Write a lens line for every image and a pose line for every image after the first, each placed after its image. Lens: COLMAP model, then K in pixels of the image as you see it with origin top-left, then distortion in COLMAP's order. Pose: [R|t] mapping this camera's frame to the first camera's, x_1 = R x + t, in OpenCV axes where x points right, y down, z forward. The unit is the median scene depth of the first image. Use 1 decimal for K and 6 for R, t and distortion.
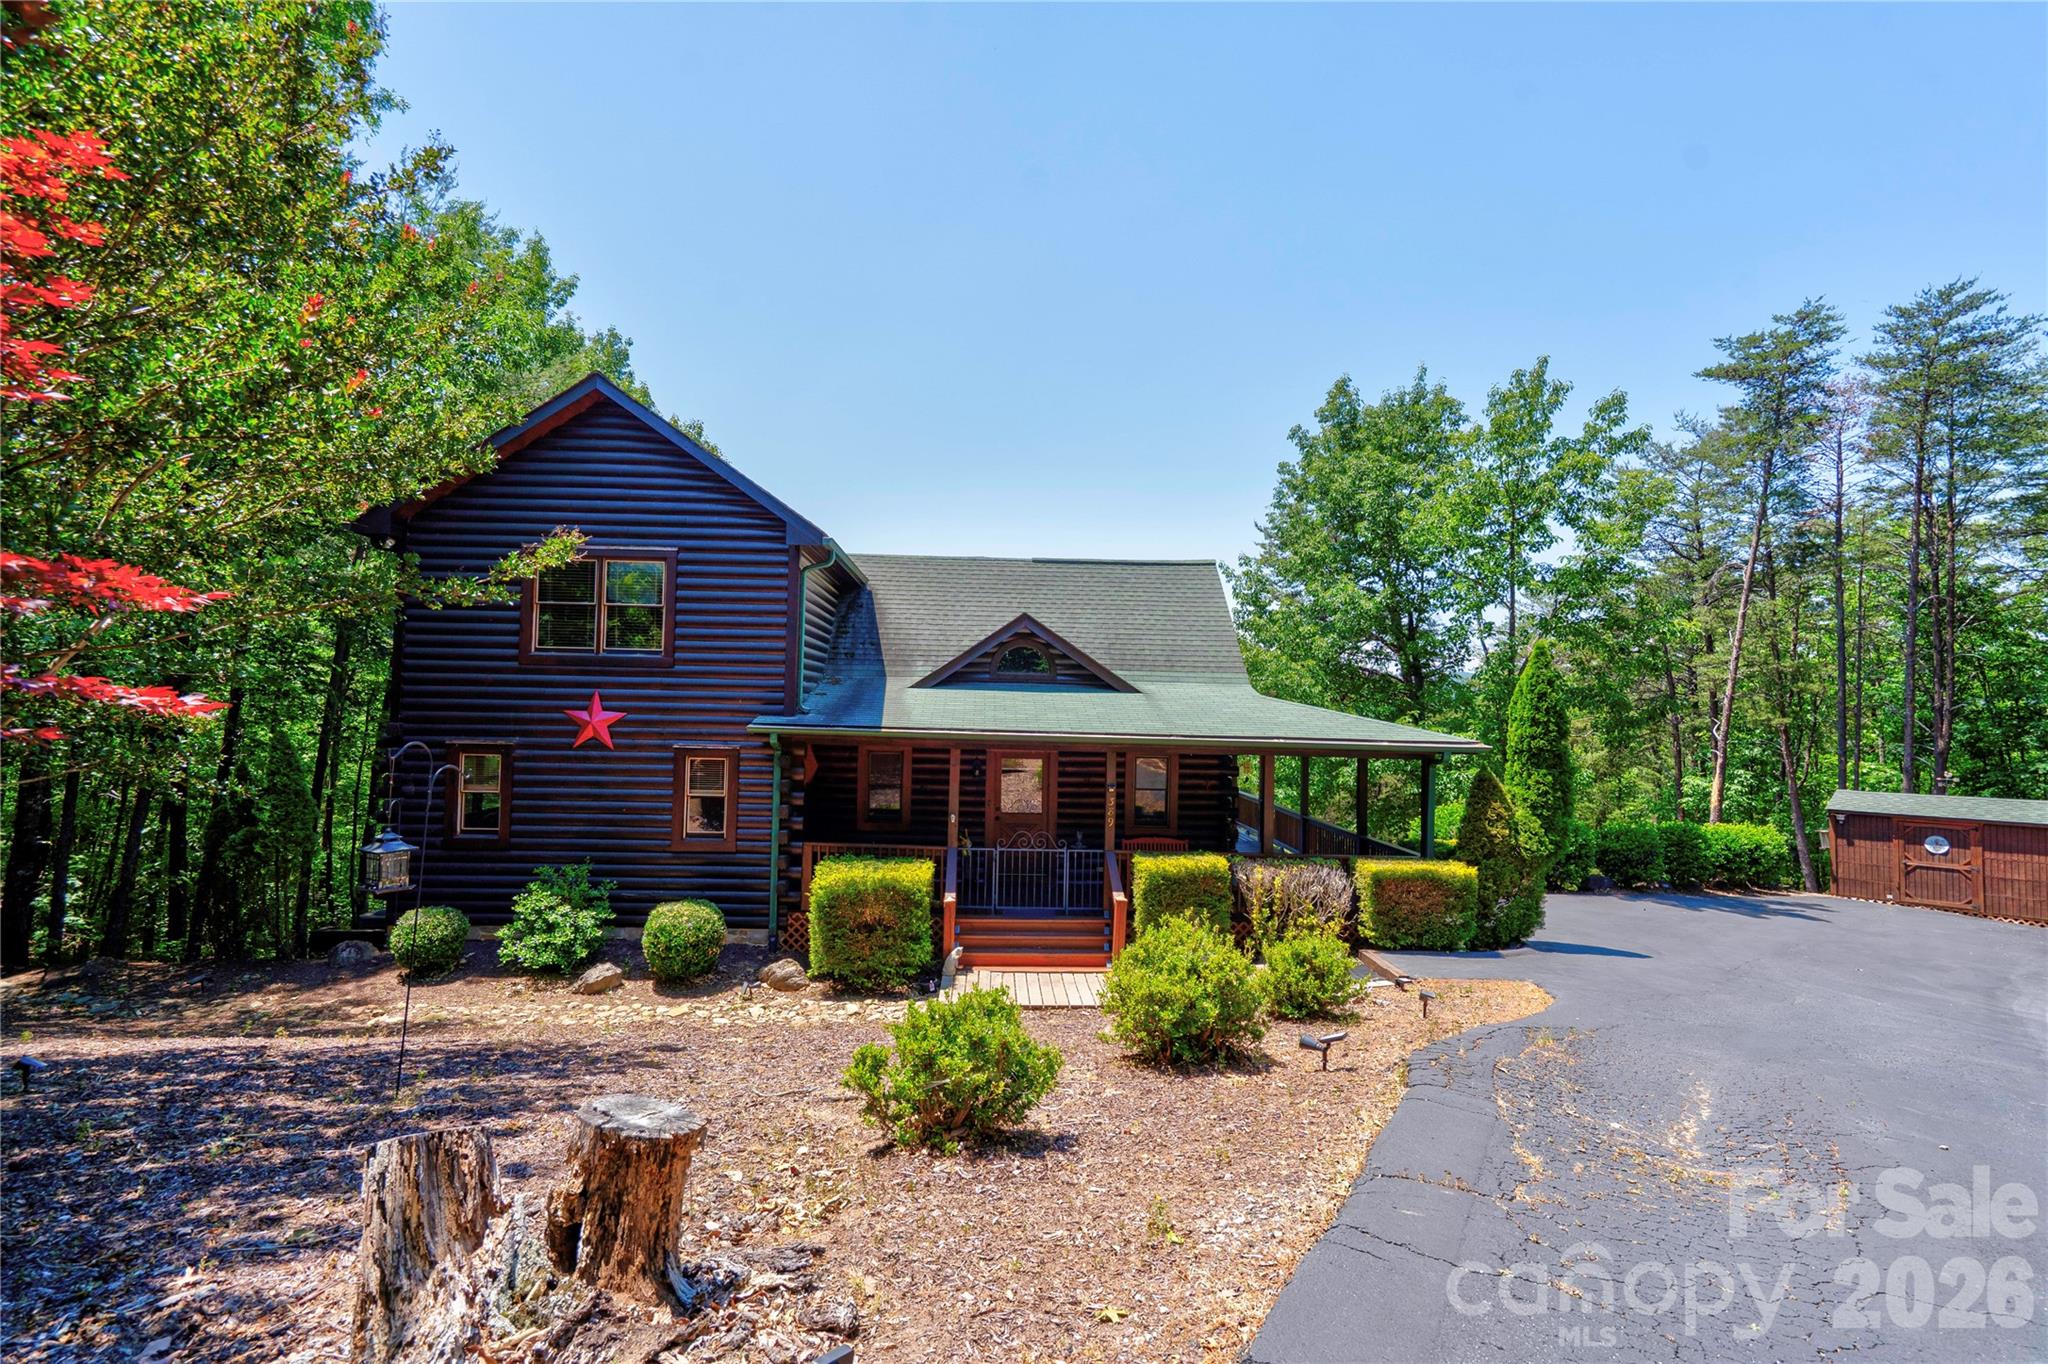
lens RADIAL K [[942.6, 0, 1008.6], [0, 942.6, 670.6], [0, 0, 1]] dist [-0.001806, 0.008346]
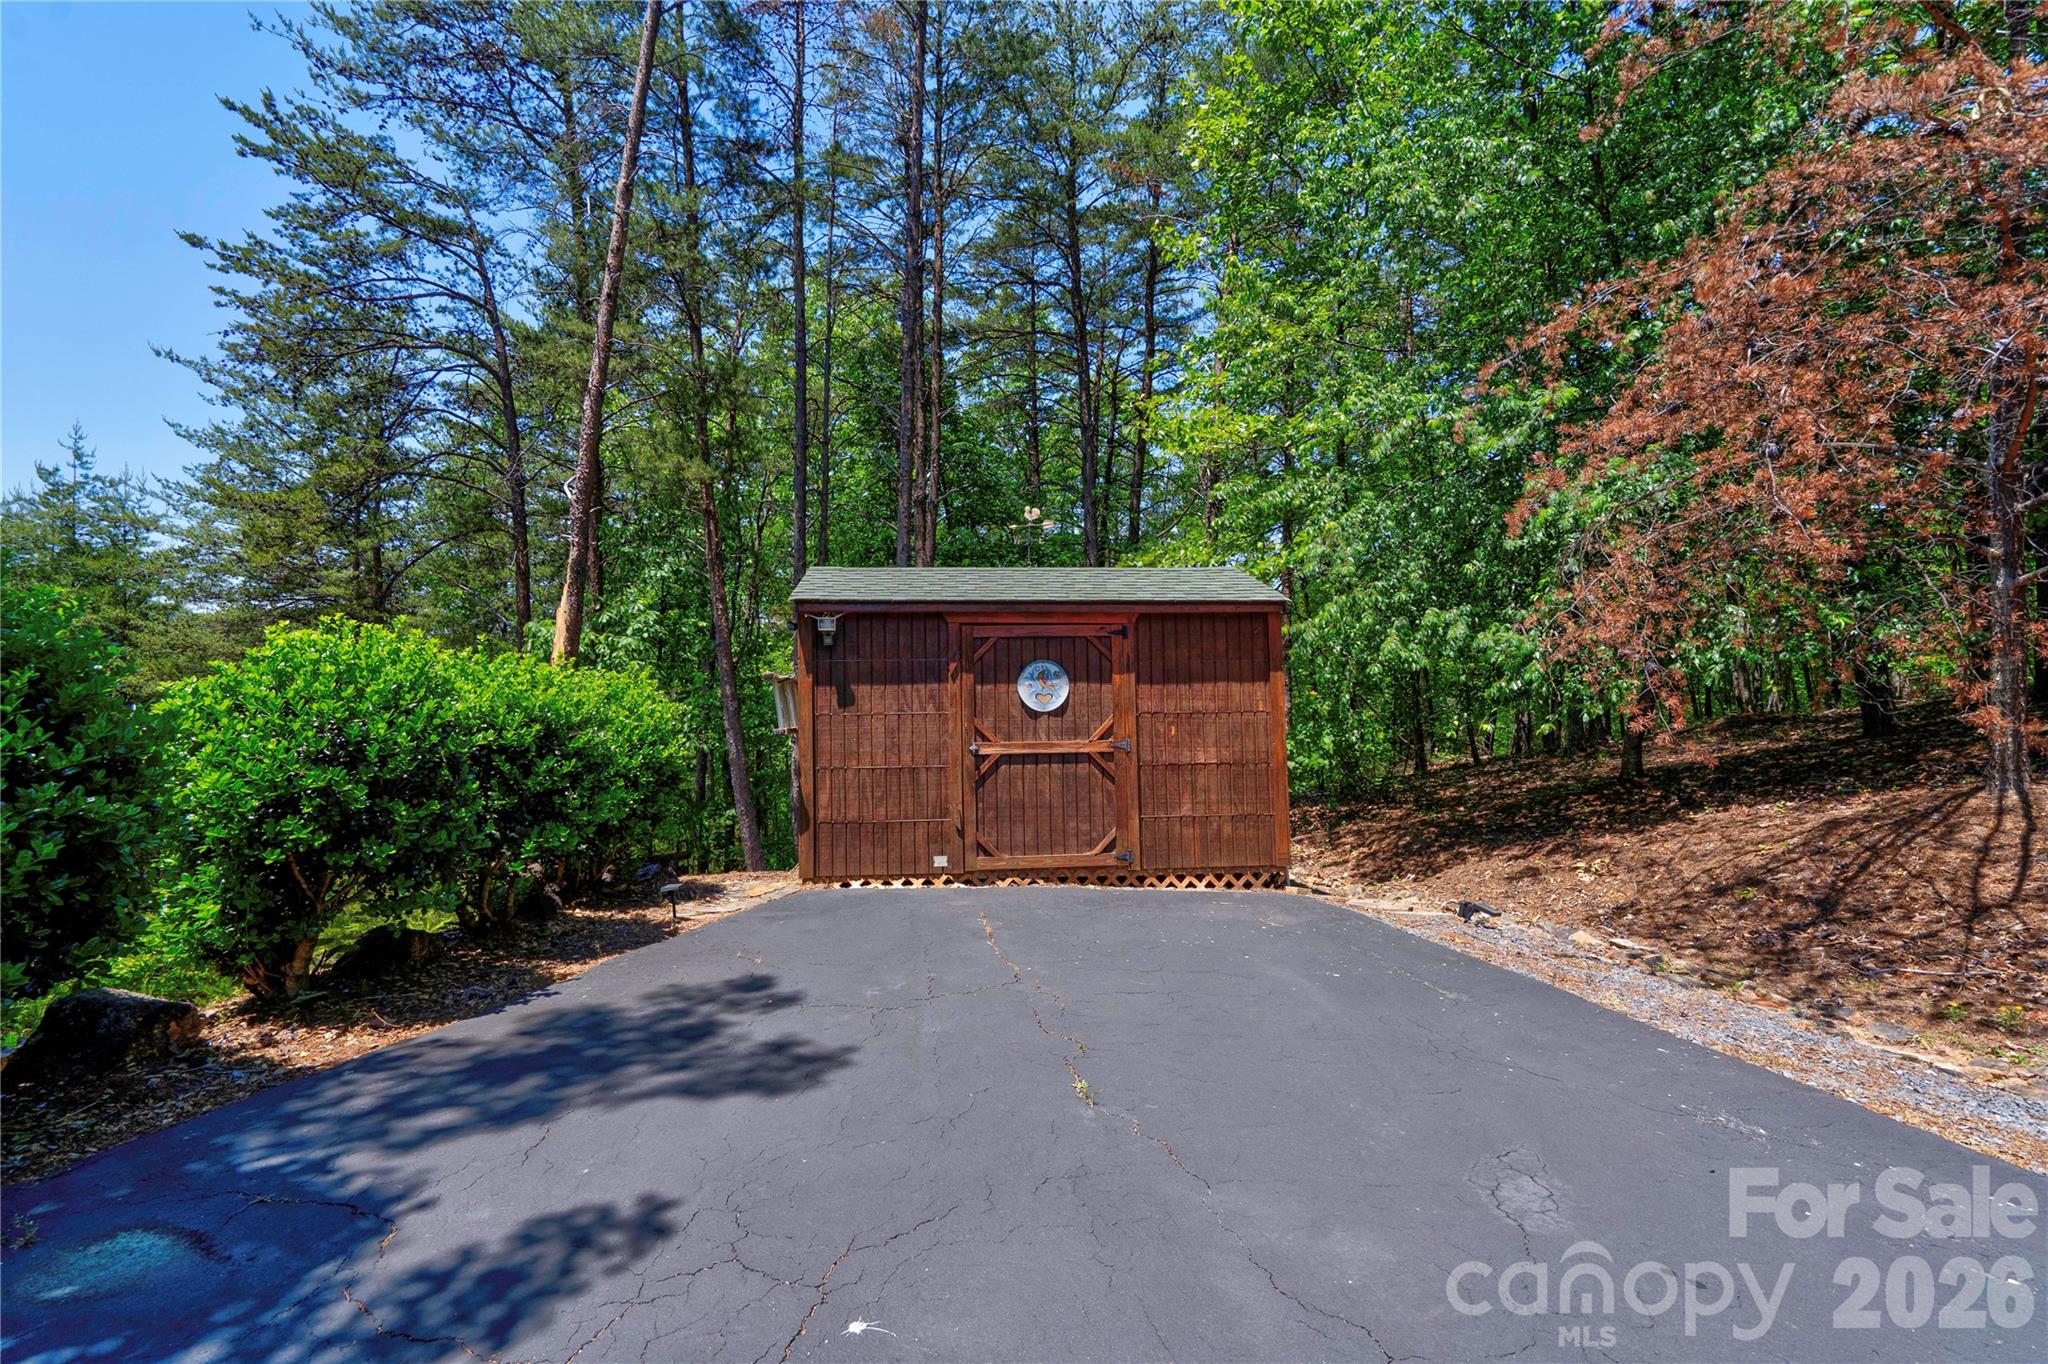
lens RADIAL K [[935.8, 0, 1021.2], [0, 935.8, 677.8], [0, 0, 1]] dist [-0.013320, 0.015405]
pose [[0.560652, -0.016648, 0.827884, 0.728676], [-0.025749, 0.998964, 0.037525, 0.174749], [-0.827651, -0.042356, 0.559642, 0.854145]]
